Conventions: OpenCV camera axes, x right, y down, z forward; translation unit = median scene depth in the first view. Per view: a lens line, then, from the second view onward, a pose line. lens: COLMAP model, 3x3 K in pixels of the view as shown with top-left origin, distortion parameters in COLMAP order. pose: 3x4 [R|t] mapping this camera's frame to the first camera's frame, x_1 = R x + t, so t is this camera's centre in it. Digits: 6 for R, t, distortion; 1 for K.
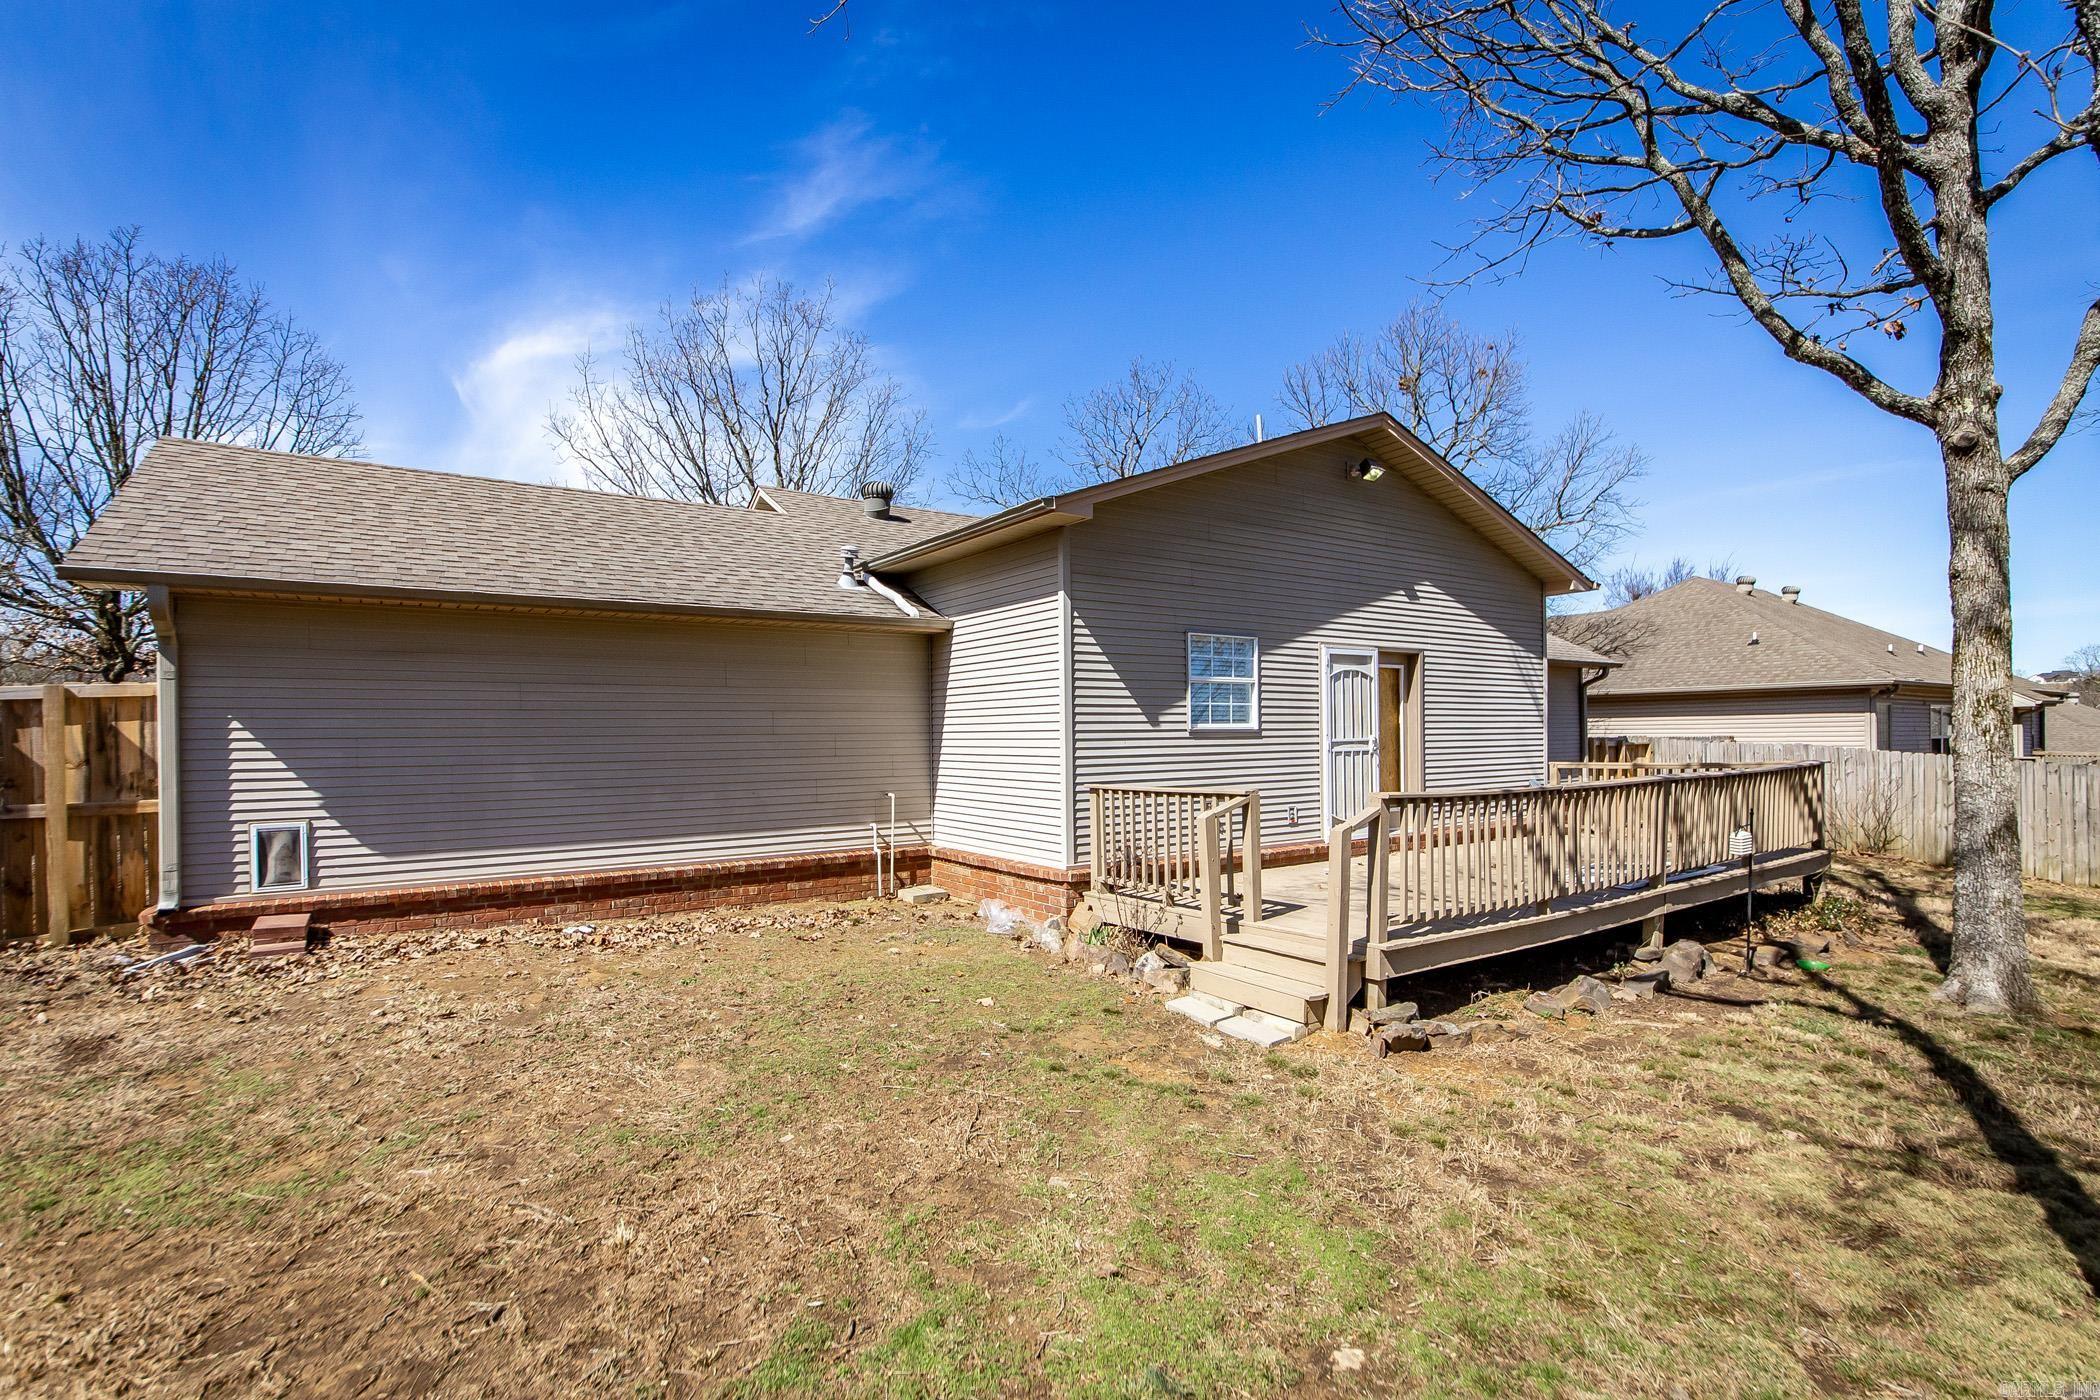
lens RADIAL K [[978.4, 0, 1045.3], [0, 978.4, 732.1], [0, 0, 1]] dist [-0.001509, -0.000062]
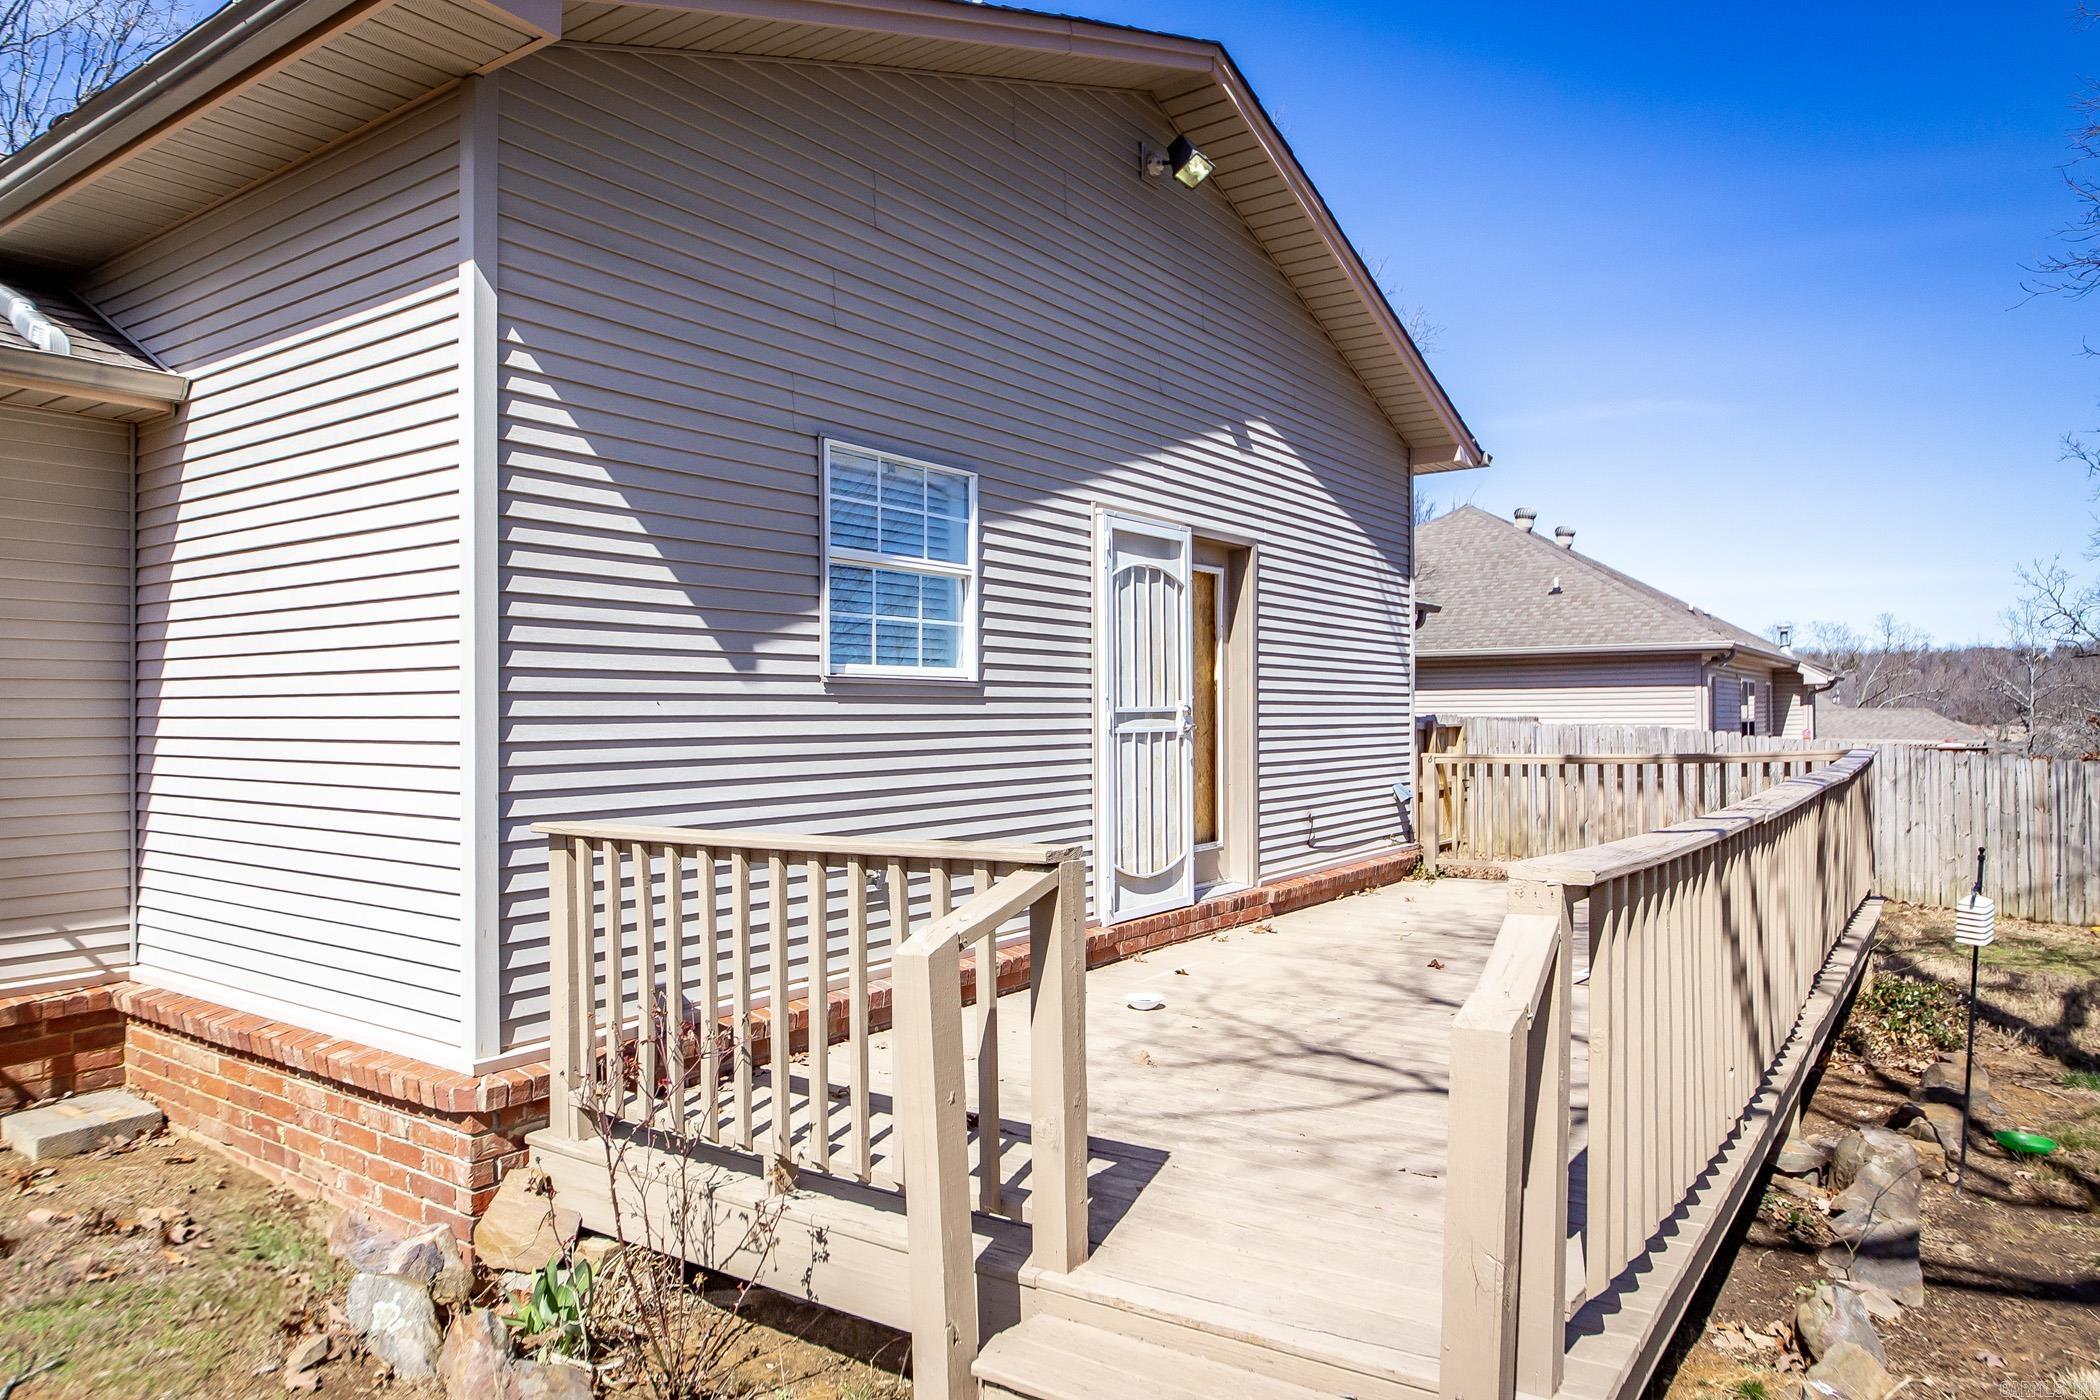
lens RADIAL K [[1324.1, 0, 1050.3], [0, 1324.1, 706.5], [0, 0, 1]] dist [0.002011, -0.002914]
pose [[0.940020, 0.008401, 0.341016, 0.044376], [-0.006548, 0.999957, -0.006584, 0.012164], [-0.341057, 0.003956, 0.940034, 0.423804]]
